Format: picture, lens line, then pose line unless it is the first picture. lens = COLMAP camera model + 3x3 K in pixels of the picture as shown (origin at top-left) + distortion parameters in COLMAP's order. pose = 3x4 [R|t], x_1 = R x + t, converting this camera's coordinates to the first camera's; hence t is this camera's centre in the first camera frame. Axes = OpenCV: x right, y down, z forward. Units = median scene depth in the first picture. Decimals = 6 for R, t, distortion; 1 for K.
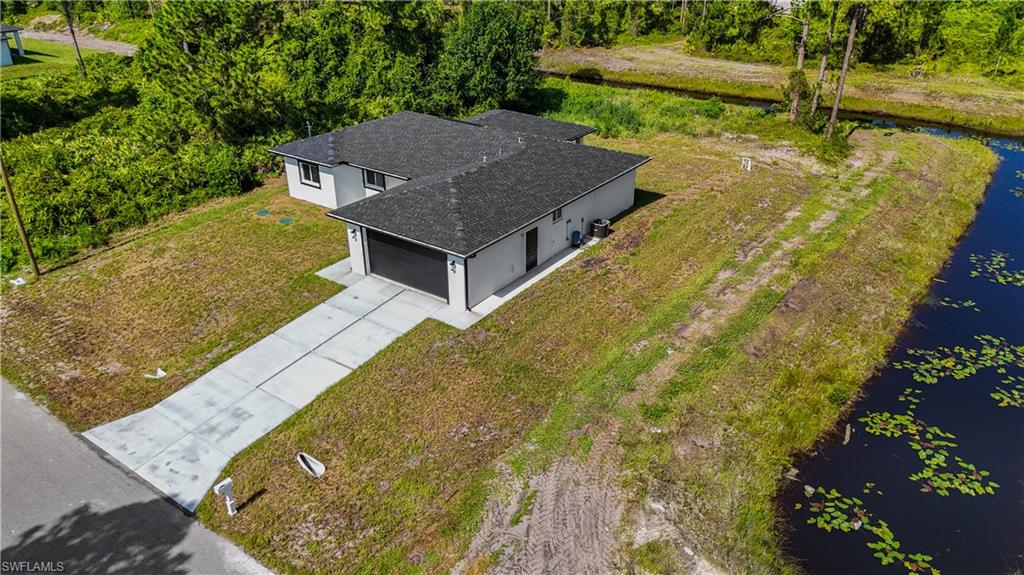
lens RADIAL K [[756.9, 0, 512.0], [0, 756.9, 287.5], [0, 0, 1]] dist [0.081366, -0.096917]
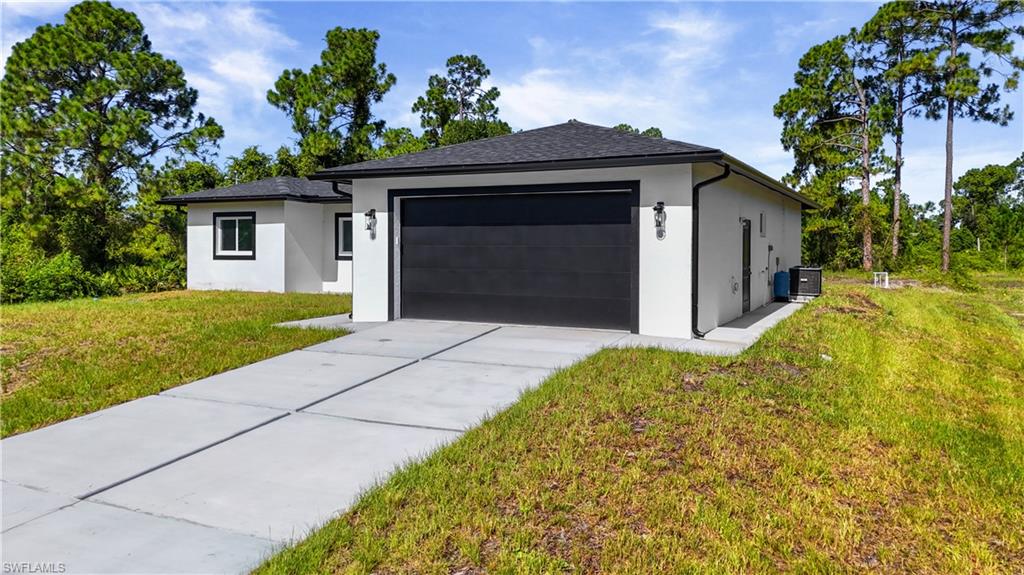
lens RADIAL K [[776.3, 0, 506.7], [0, 776.3, 254.3], [0, 0, 1]] dist [0.033613, 0.002630]
pose [[0.986596, 0.006775, 0.163040, -0.203391], [0.066433, 0.895915, -0.439231, 0.150103], [-0.149045, 0.444175, 0.883456, 0.598179]]
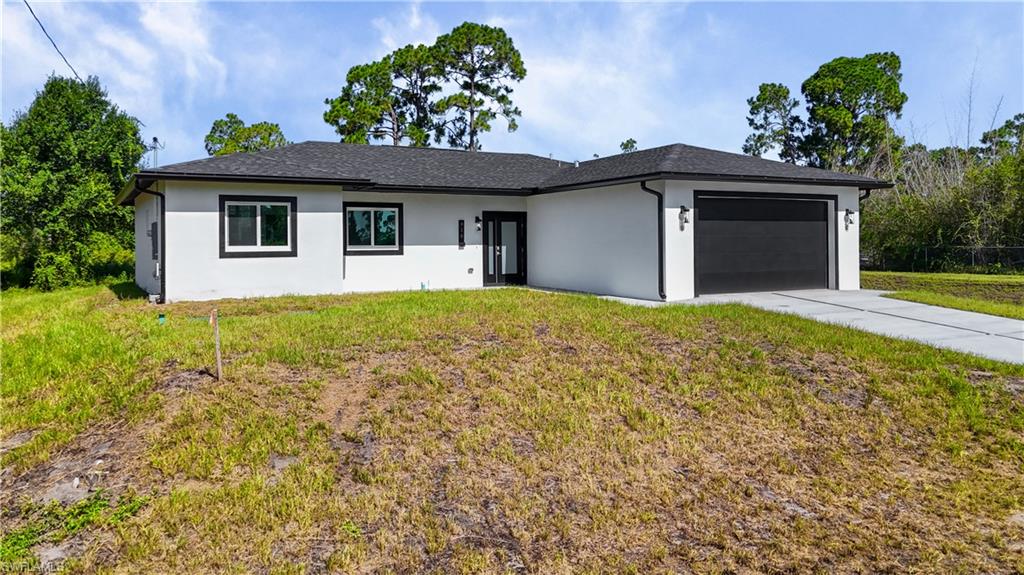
lens RADIAL K [[756.9, 0, 512.0], [0, 756.9, 287.5], [0, 0, 1]] dist [0.081366, -0.096917]
pose [[0.420568, -0.054327, 0.905633, -0.732364], [0.414808, 0.899278, -0.138688, -0.001185], [-0.806881, 0.433991, 0.400743, 0.904226]]
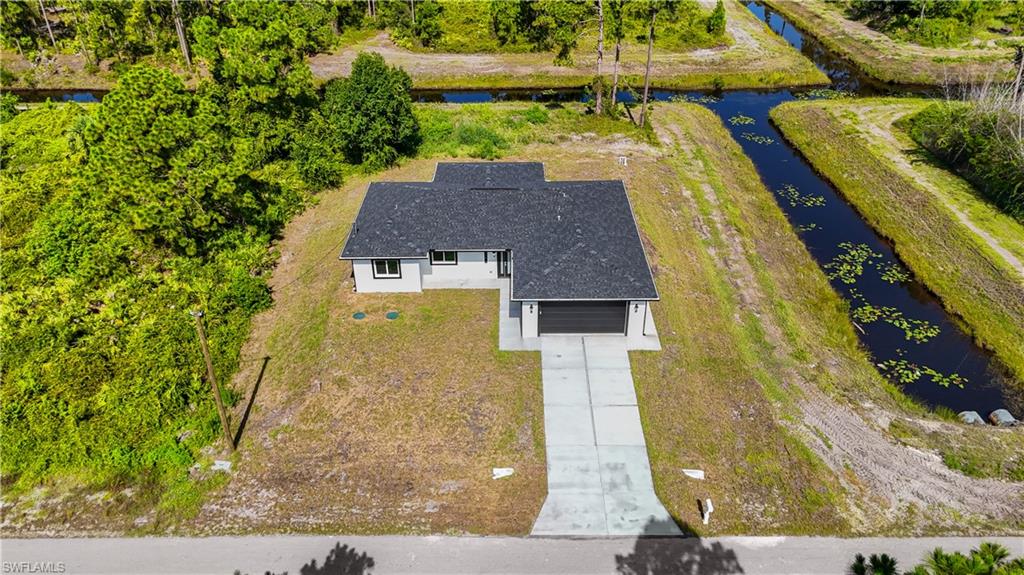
lens RADIAL K [[776.3, 0, 506.7], [0, 776.3, 254.3], [0, 0, 1]] dist [0.033613, 0.002630]
pose [[0.809714, -0.287979, 0.511304, -0.856409], [0.270197, 0.956410, 0.110784, -0.303759], [-0.520920, 0.048449, 0.852229, -0.055832]]
